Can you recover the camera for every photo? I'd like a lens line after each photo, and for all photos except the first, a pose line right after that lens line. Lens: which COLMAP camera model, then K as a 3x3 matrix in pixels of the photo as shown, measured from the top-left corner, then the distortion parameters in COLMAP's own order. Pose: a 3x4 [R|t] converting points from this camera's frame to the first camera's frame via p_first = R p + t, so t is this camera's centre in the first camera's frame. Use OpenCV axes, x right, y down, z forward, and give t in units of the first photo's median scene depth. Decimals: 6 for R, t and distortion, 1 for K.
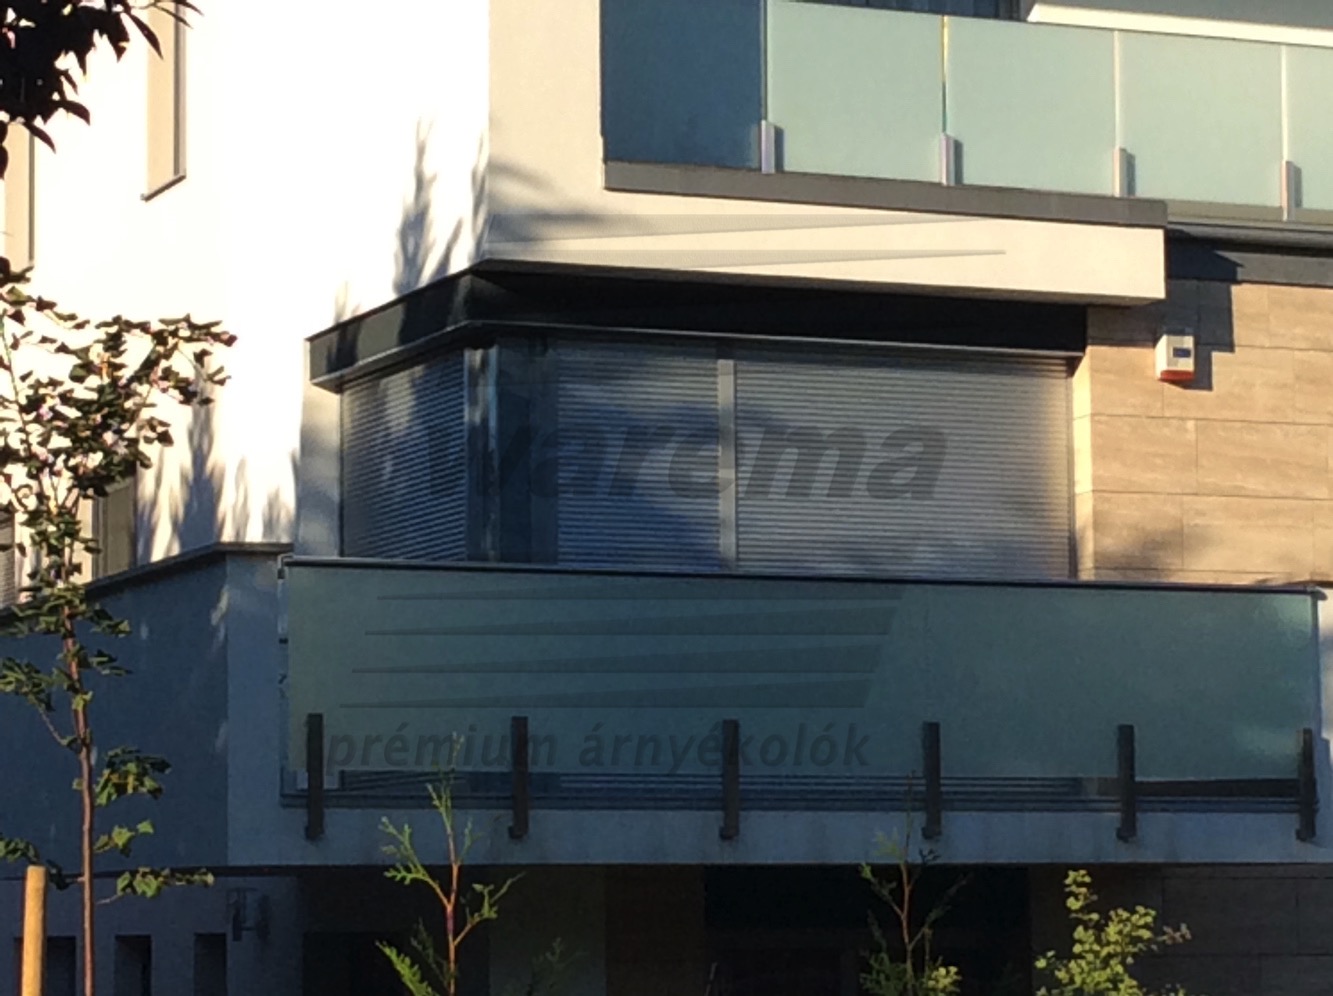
lens RADIAL K [[4246.0, 0, 666.5], [0, 4246.0, 498.0], [0, 0, 1]] dist [-0.153702, 0.018689]
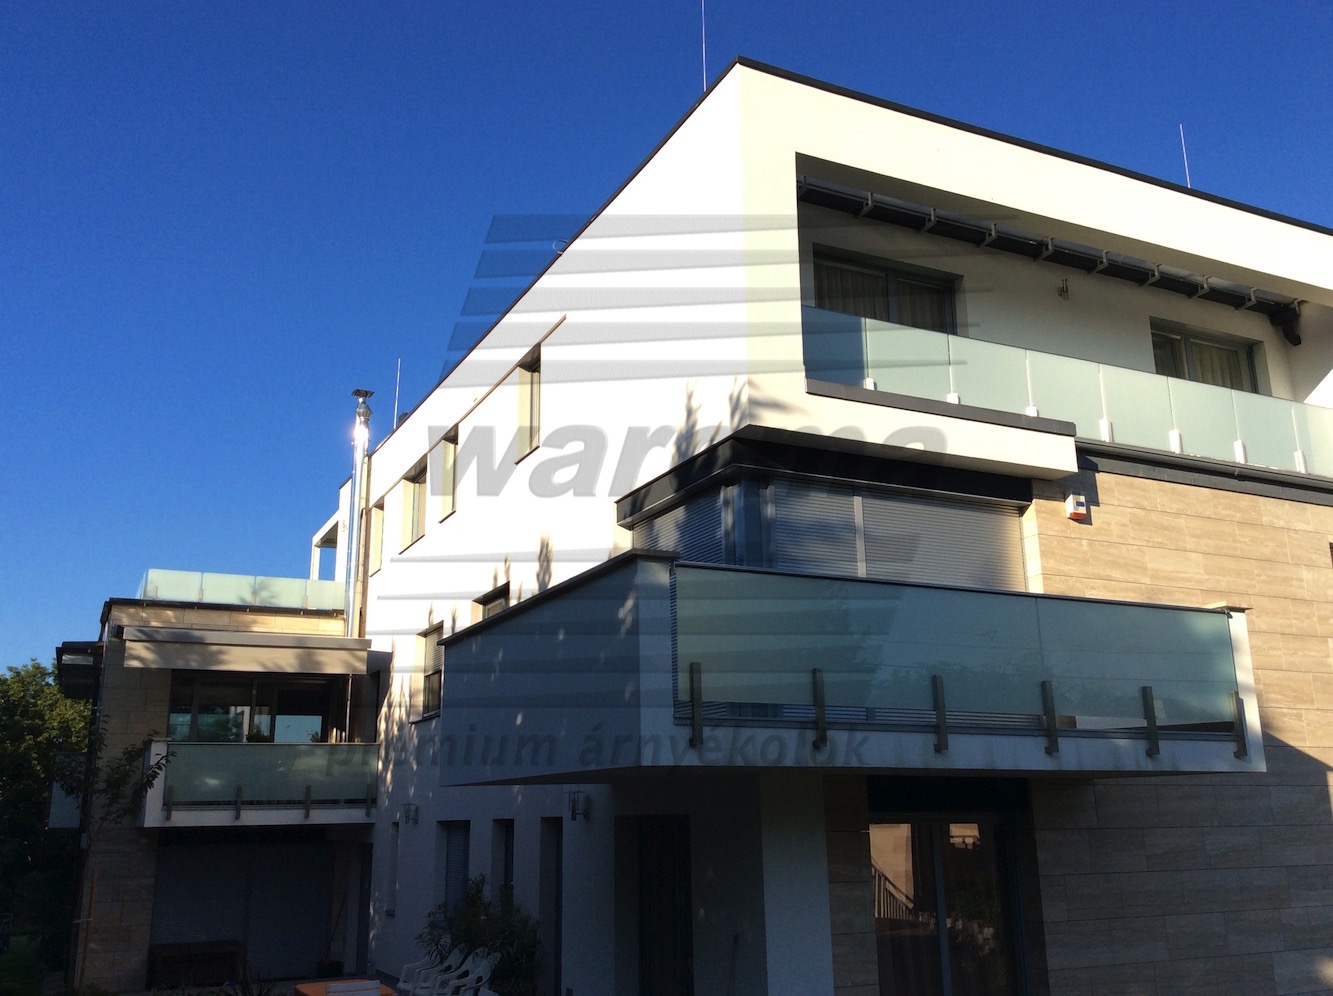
lens RADIAL K [[1224.5, 0, 666.5], [0, 1224.5, 498.0], [0, 0, 1]] dist [0.008658, -0.000937]
pose [[0.998403, 0.011860, 0.055231, -0.096249], [-0.003271, 0.988210, -0.153073, 0.048661], [-0.056396, 0.152648, 0.986670, 0.461886]]
